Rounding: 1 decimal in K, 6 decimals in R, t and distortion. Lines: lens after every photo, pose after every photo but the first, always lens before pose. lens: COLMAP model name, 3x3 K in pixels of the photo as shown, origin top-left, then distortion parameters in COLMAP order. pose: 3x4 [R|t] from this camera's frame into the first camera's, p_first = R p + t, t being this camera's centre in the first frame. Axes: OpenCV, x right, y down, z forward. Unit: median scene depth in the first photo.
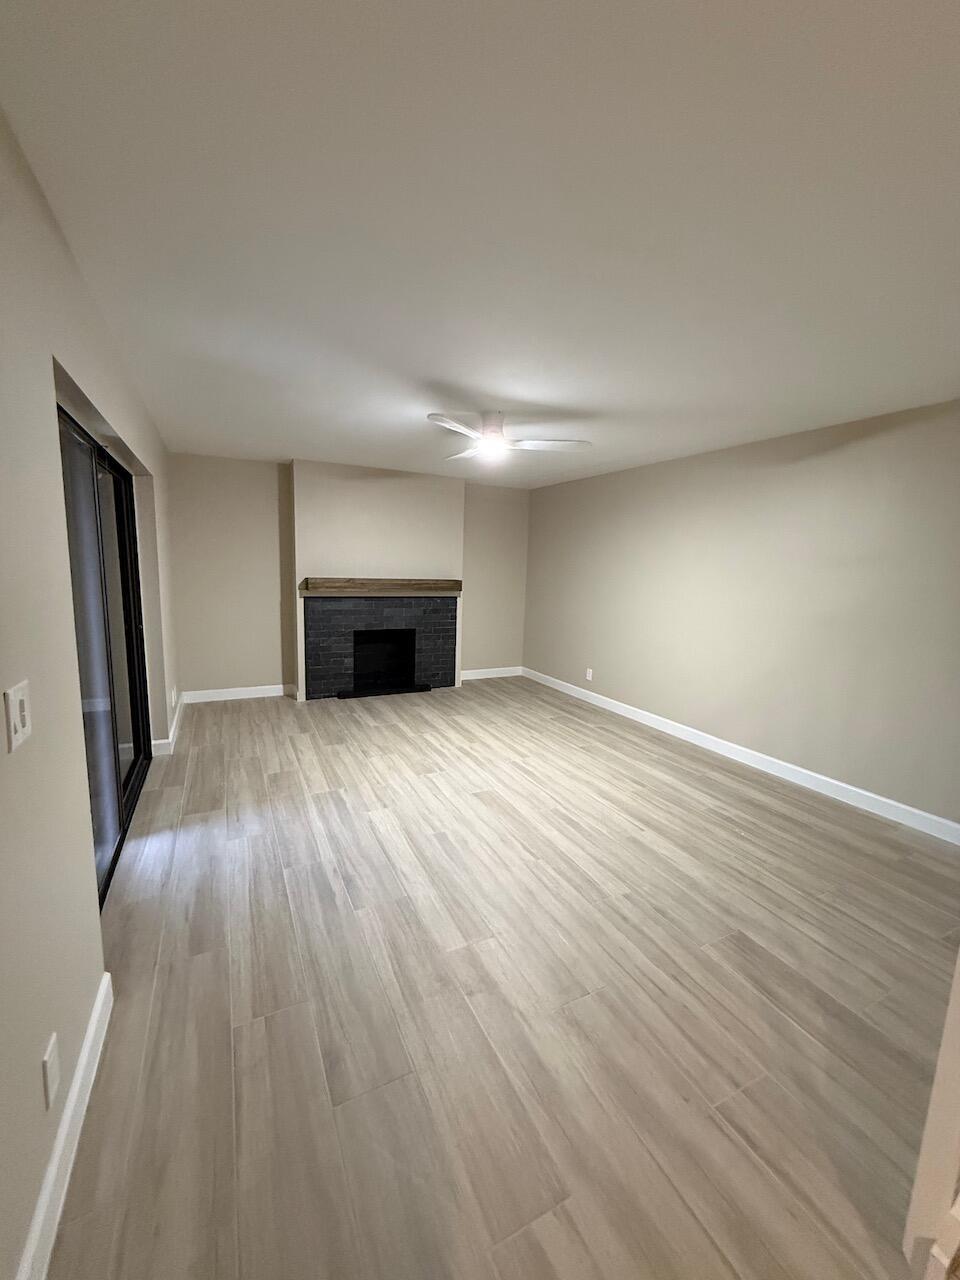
lens RADIAL K [[512.1, 0, 479.9], [0, 512.1, 632.6], [0, 0, 1]] dist [0.002194, -0.000439]
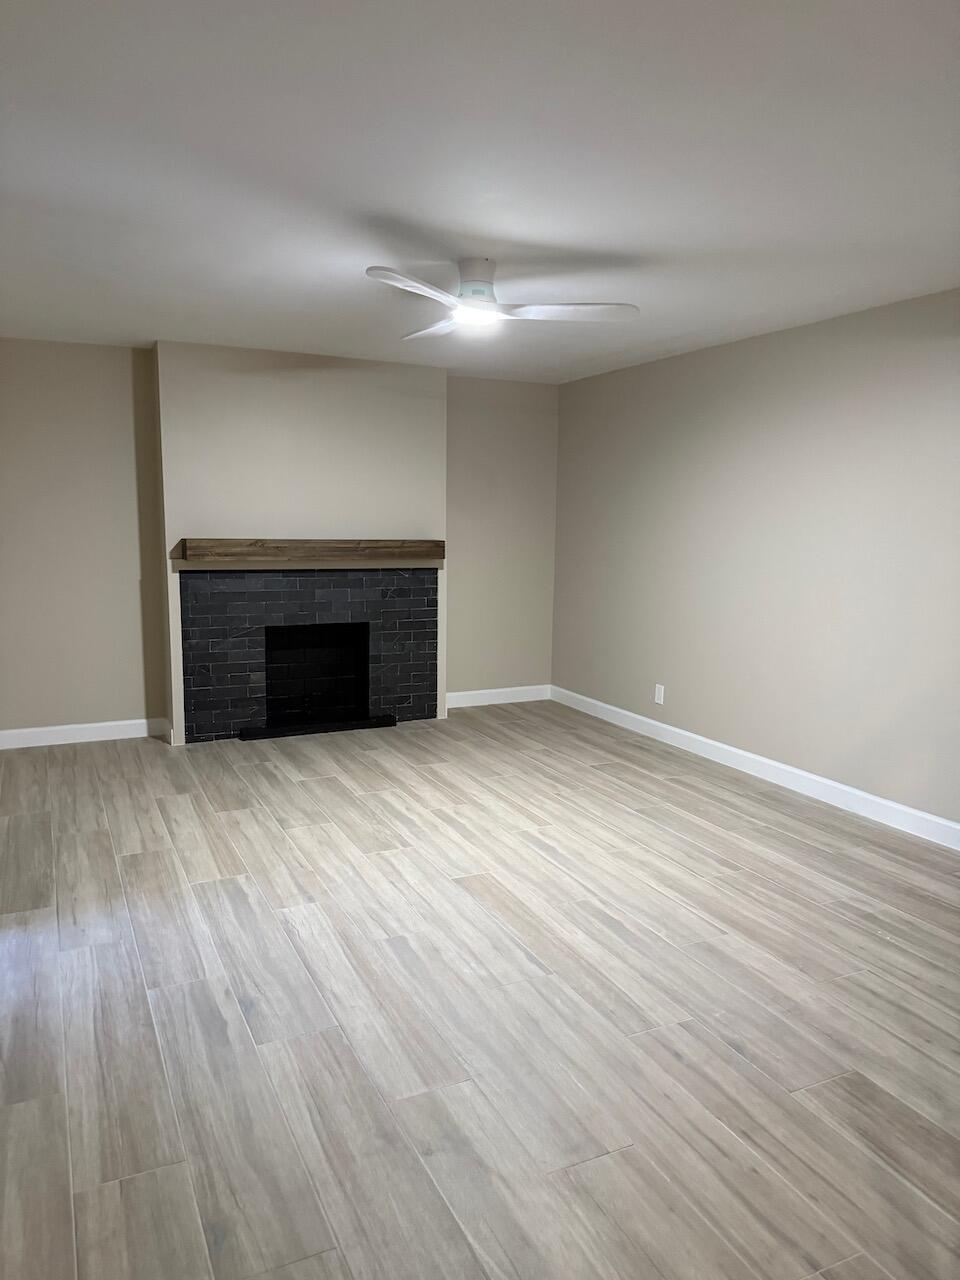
lens RADIAL K [[902.6, 0, 477.0], [0, 902.6, 639.5], [0, 0, 1]] dist [0.096632, -0.119612]
pose [[0.999632, -0.014984, -0.022619, 0.032221], [0.015030, 0.999885, 0.001860, 0.016496], [0.022589, -0.002199, 0.999742, -0.071605]]
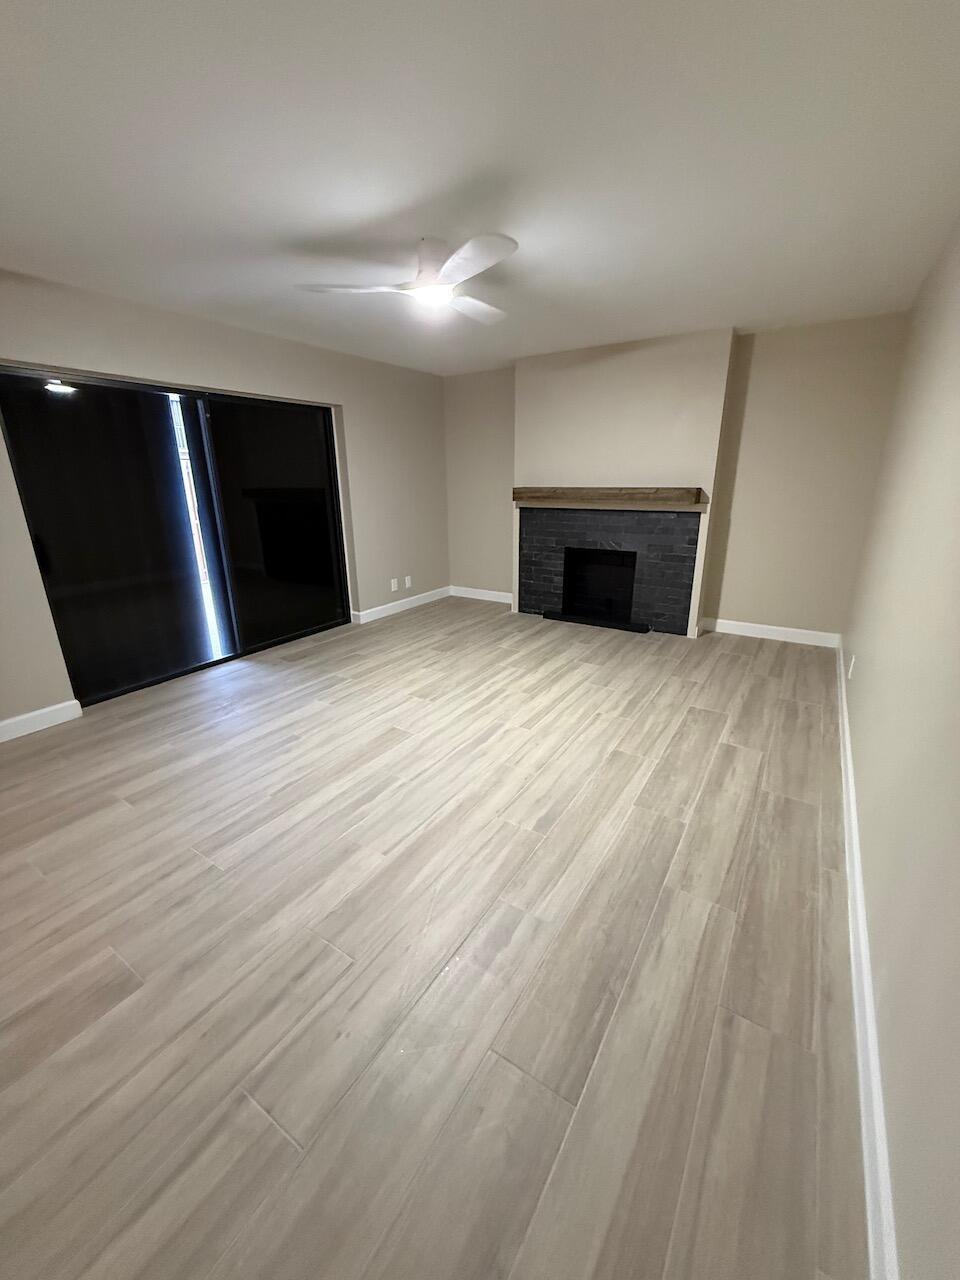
lens RADIAL K [[512.1, 0, 475.7], [0, 512.1, 634.8], [0, 0, 1]] dist [0.002194, -0.000439]
pose [[0.500277, 0.223631, -0.836488, 0.578929], [-0.087237, 0.974174, 0.208267, -0.034379], [0.861459, -0.031218, 0.506866, 0.500594]]
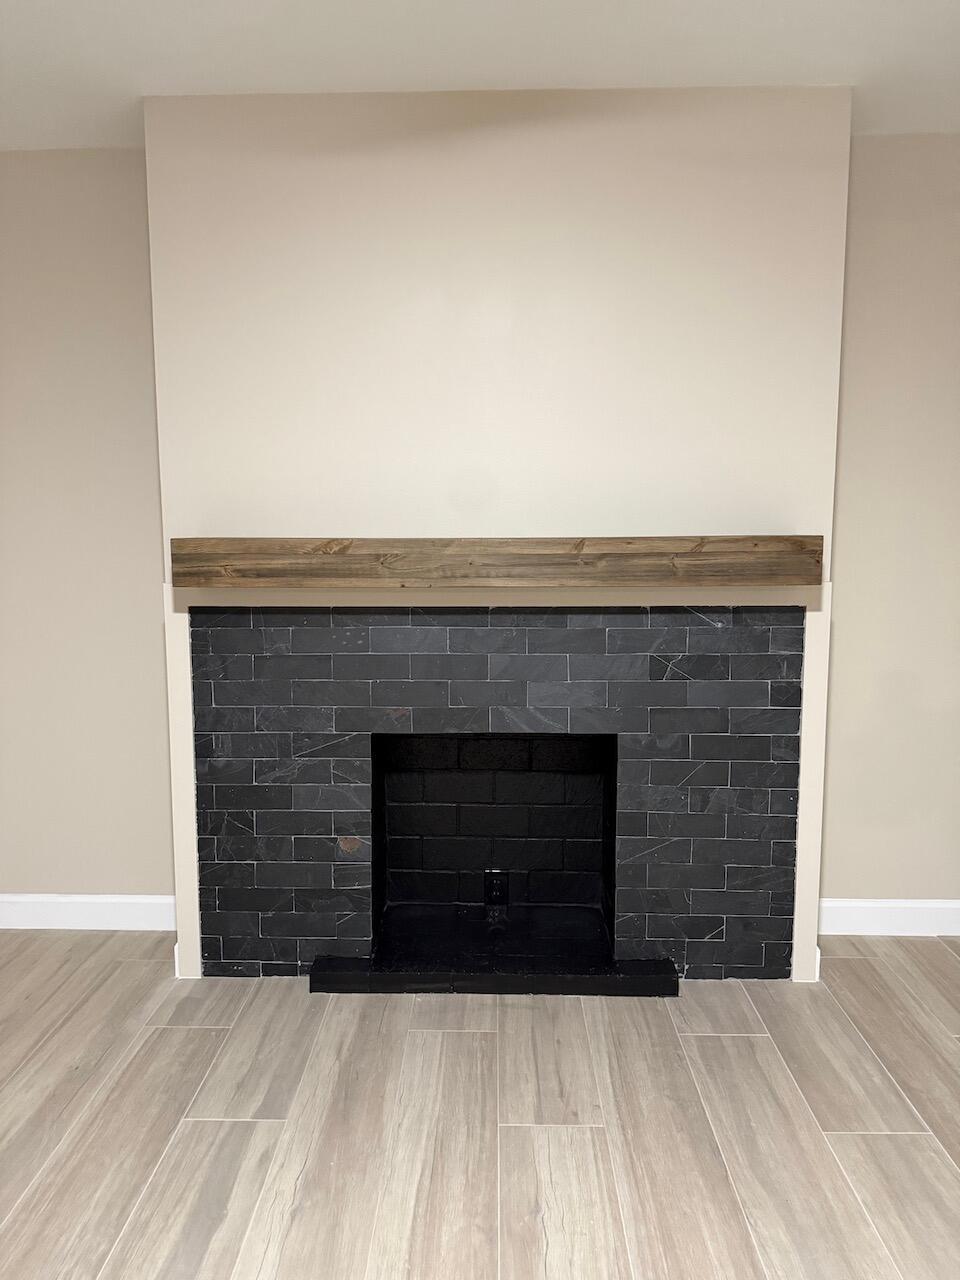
lens RADIAL K [[902.6, 0, 472.7], [0, 902.6, 637.2], [0, 0, 1]] dist [0.096632, -0.119612]
pose [[0.879330, 0.023936, -0.475611, 0.028278], [-0.031703, 0.999463, -0.008314, -0.064915], [0.475156, 0.022389, 0.879616, 0.759082]]
